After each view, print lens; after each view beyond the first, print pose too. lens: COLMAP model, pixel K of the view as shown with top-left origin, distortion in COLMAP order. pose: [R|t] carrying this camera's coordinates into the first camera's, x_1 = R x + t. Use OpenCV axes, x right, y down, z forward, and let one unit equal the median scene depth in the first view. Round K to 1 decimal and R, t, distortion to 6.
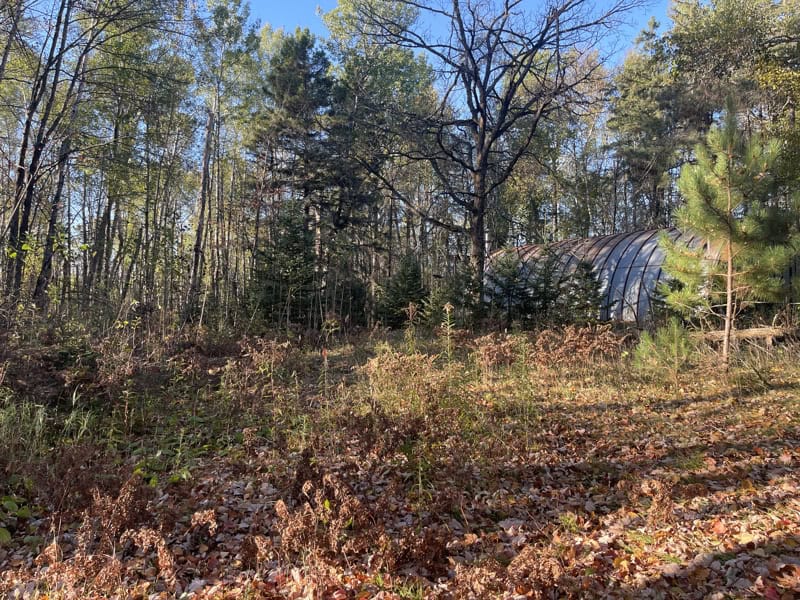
lens RADIAL K [[609.4, 0, 400.0], [0, 609.4, 300.0], [0, 0, 1]] dist [0.005399, 0.001472]
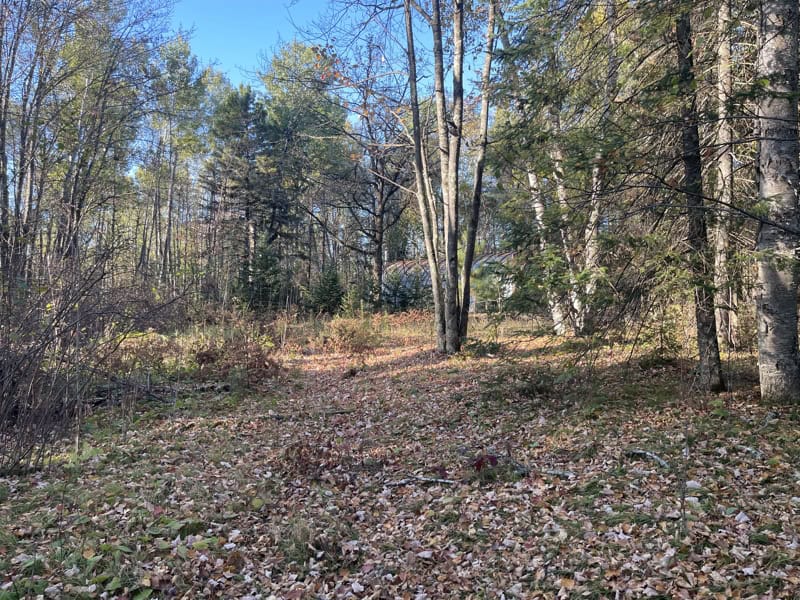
lens RADIAL K [[609.4, 0, 400.0], [0, 609.4, 300.0], [0, 0, 1]] dist [0.005399, 0.001472]
pose [[0.987639, 0.008574, 0.156509, -0.039267], [-0.009226, 0.999952, 0.003444, -0.001067], [-0.156472, -0.004846, 0.987671, -0.357710]]
